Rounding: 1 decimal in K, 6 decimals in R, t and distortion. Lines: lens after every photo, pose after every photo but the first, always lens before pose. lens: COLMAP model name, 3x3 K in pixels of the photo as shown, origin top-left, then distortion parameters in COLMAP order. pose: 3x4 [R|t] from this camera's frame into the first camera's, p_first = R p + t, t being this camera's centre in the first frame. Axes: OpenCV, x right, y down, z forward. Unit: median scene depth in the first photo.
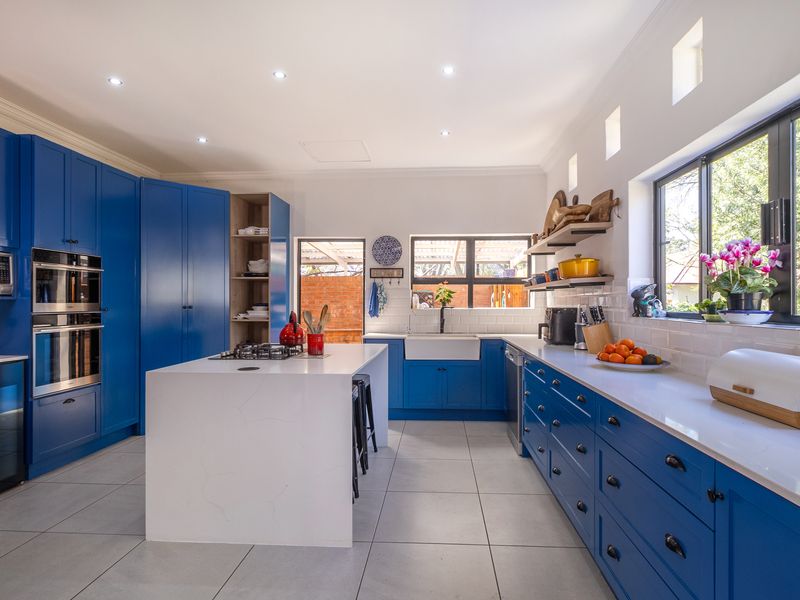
lens RADIAL K [[425.4, 0, 407.1], [0, 425.4, 303.5], [0, 0, 1]] dist [0.008931, -0.002654]
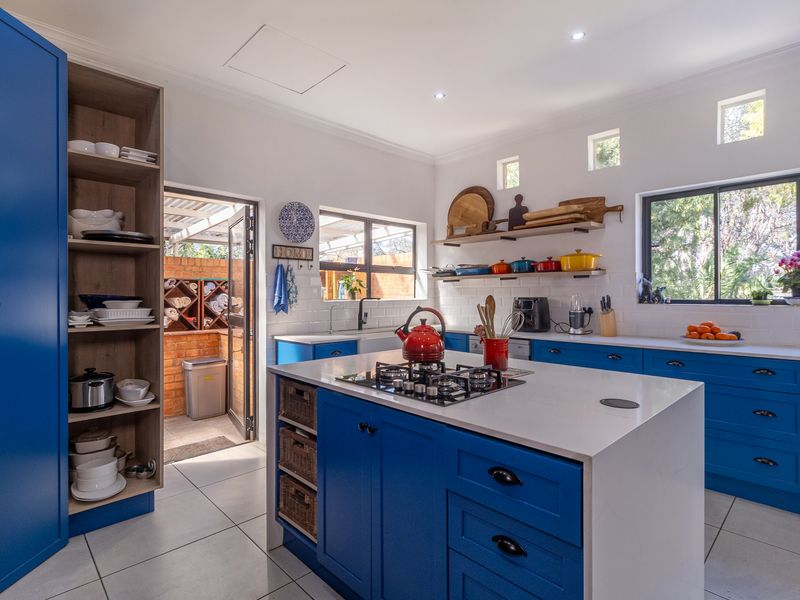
lens RADIAL K [[425.4, 0, 398.6], [0, 425.4, 298.4], [0, 0, 1]] dist [0.008931, -0.002654]
pose [[0.657975, -0.010097, 0.752972, -0.488733], [0.004560, 0.999945, 0.009424, 0.001121], [-0.753026, -0.002768, 0.657985, 0.385903]]
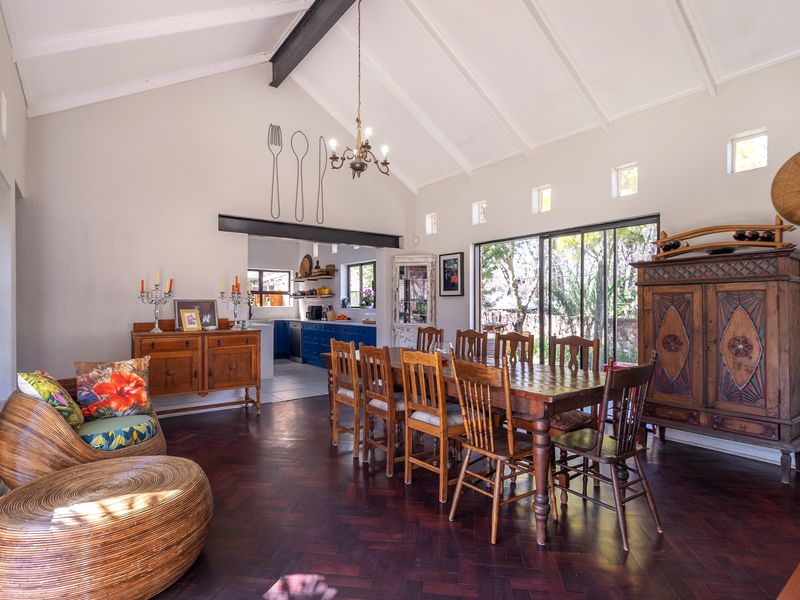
lens RADIAL K [[425.4, 0, 404.0], [0, 425.4, 306.6], [0, 0, 1]] dist [0.008931, -0.002654]
pose [[0.747852, 0.006885, 0.663830, -0.673890], [-0.005712, 0.999976, -0.003936, 0.016541], [-0.663841, -0.000848, 0.747873, -0.918457]]
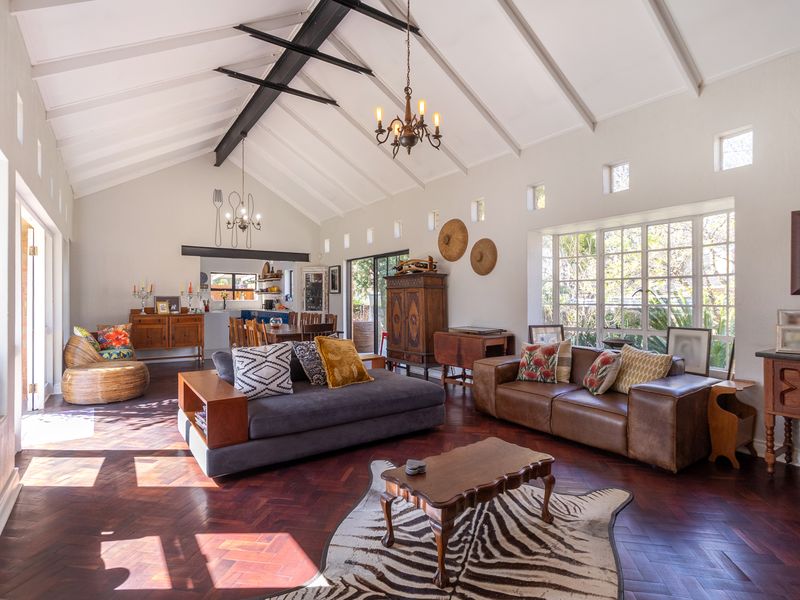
lens RADIAL K [[425.4, 0, 407.6], [0, 425.4, 300.3], [0, 0, 1]] dist [0.008931, -0.002654]
pose [[0.774593, 0.005166, 0.632439, -0.713359], [-0.004157, 0.999987, -0.003077, 0.016991], [-0.632446, -0.000246, 0.774604, -1.793930]]
